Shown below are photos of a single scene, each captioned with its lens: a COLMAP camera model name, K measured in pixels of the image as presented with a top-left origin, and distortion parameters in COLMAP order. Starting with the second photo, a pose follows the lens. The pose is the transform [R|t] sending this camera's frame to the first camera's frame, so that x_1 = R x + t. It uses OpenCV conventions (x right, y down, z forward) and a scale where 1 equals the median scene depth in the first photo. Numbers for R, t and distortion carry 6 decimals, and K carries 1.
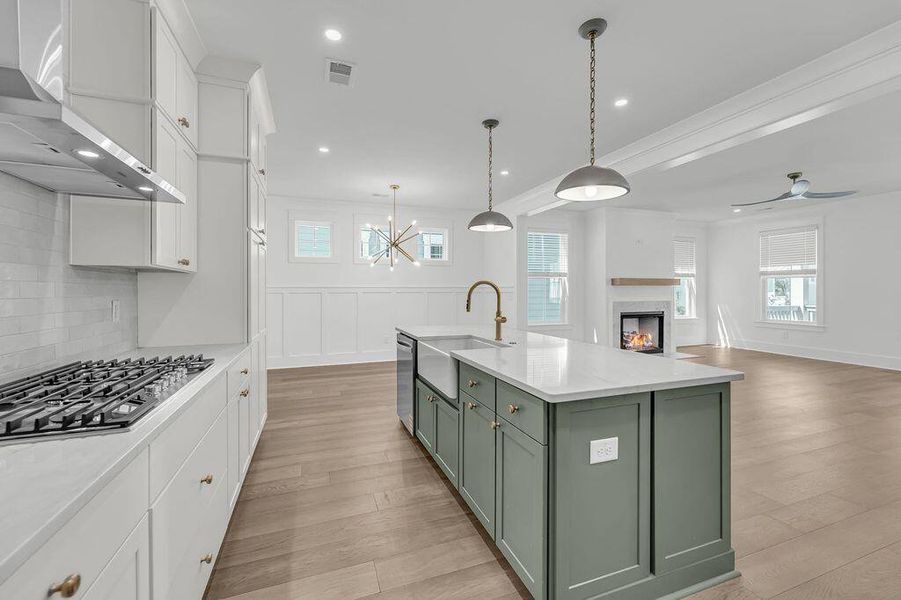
lens RADIAL K [[375.6, 0, 448.5], [0, 375.6, 295.5], [0, 0, 1]] dist [0.002963, -0.000831]
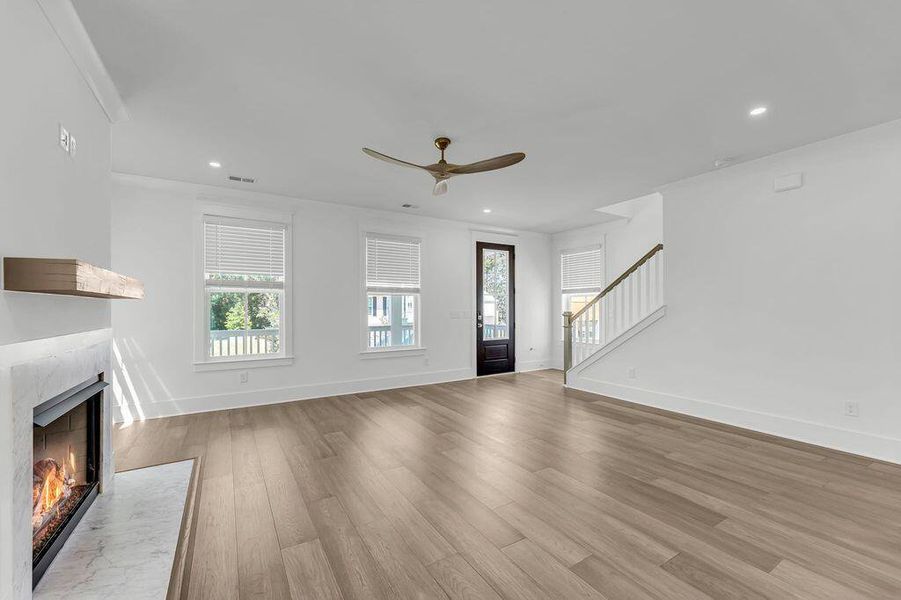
lens RADIAL K [[375.6, 0, 457.4], [0, 375.6, 305.0], [0, 0, 1]] dist [0.002963, -0.000831]
pose [[-0.211225, 0.007189, 0.977411, 0.151913], [0.011260, 0.999924, -0.004921, -0.015302], [-0.977373, 0.009966, -0.211290, 0.730474]]
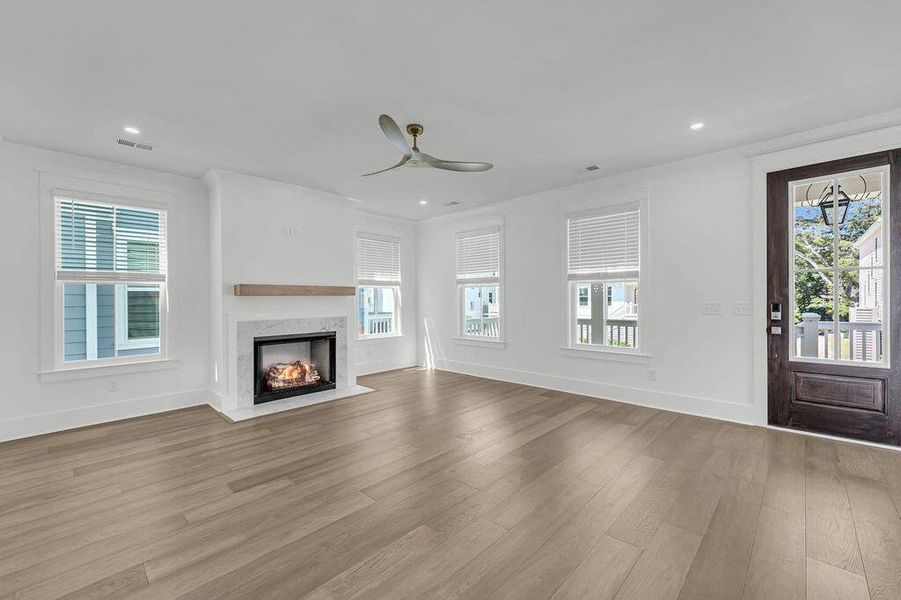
lens RADIAL K [[375.6, 0, 453.5], [0, 375.6, 304.4], [0, 0, 1]] dist [0.002963, -0.000831]
pose [[0.897916, -0.010621, 0.440039, 0.445432], [0.011053, 0.999938, 0.001582, -0.008431], [-0.440028, 0.003443, 0.897977, 0.237971]]
